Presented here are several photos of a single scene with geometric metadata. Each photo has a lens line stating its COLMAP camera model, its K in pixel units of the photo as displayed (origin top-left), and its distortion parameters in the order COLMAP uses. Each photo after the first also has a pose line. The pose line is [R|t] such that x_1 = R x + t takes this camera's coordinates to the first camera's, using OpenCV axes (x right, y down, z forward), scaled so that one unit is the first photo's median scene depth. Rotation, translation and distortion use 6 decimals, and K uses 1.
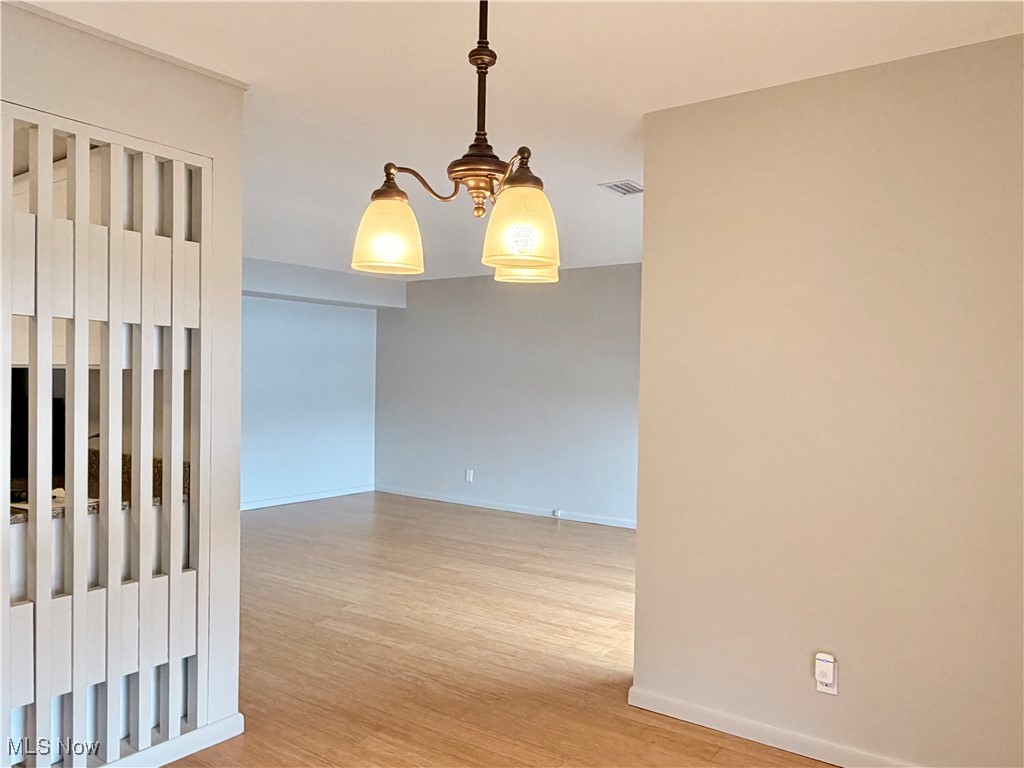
lens RADIAL K [[755.7, 0, 513.9], [0, 755.7, 383.3], [0, 0, 1]] dist [-0.007261, -0.000606]
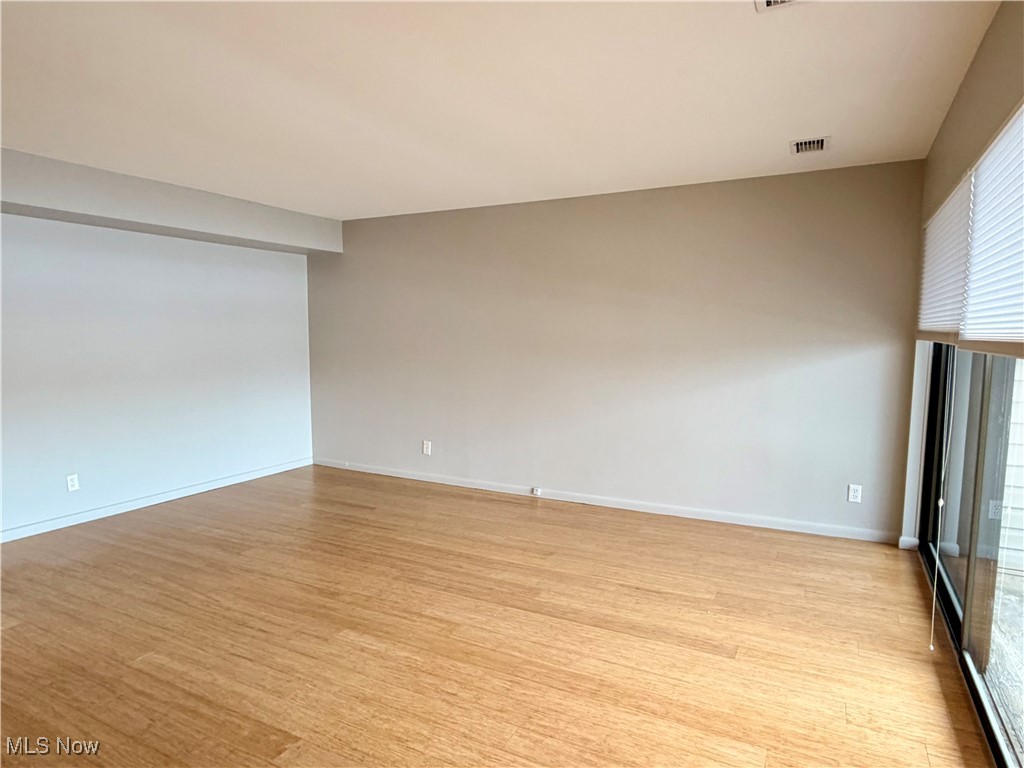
lens RADIAL K [[612.5, 0, 510.9], [0, 612.5, 389.9], [0, 0, 1]] dist [-0.005246, -0.001205]
pose [[0.989568, -0.026160, 0.141671, -0.088215], [0.012986, 0.995569, 0.093134, -0.010250], [-0.143480, -0.090323, 0.985523, 0.435696]]
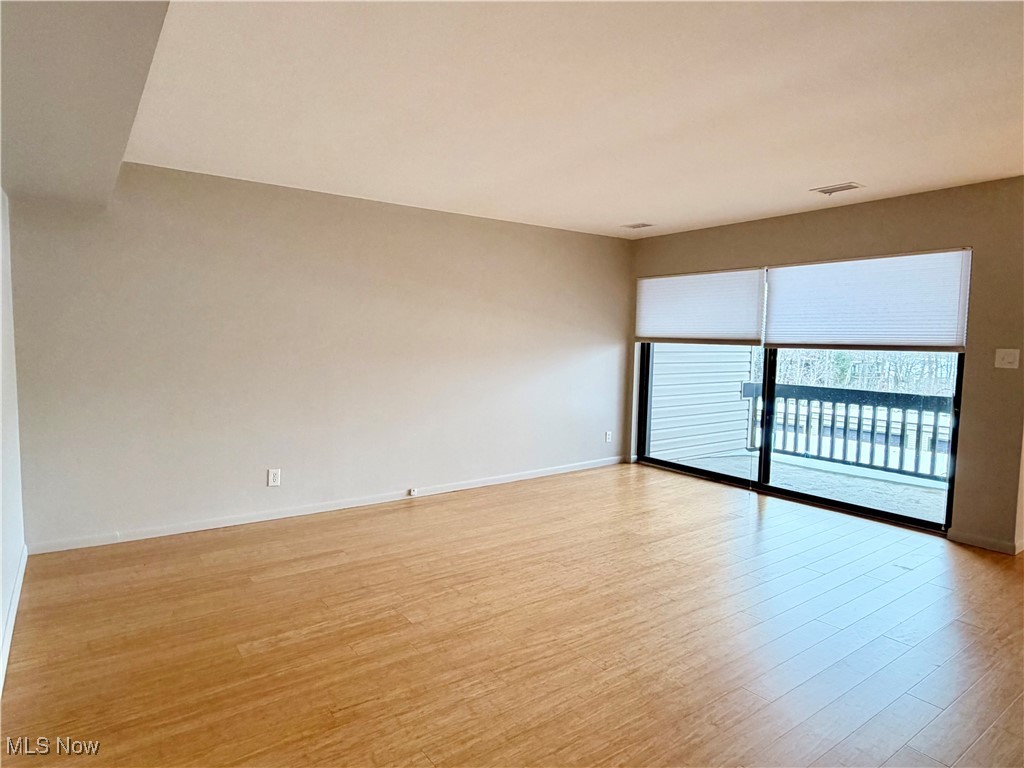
lens RADIAL K [[612.5, 0, 511.9], [0, 612.5, 384.5], [0, 0, 1]] dist [-0.005246, -0.001205]
pose [[0.317816, -0.089405, 0.943928, -0.743436], [-0.002788, 0.995452, 0.095224, -0.025375], [-0.948148, -0.032895, 0.316122, 0.888323]]
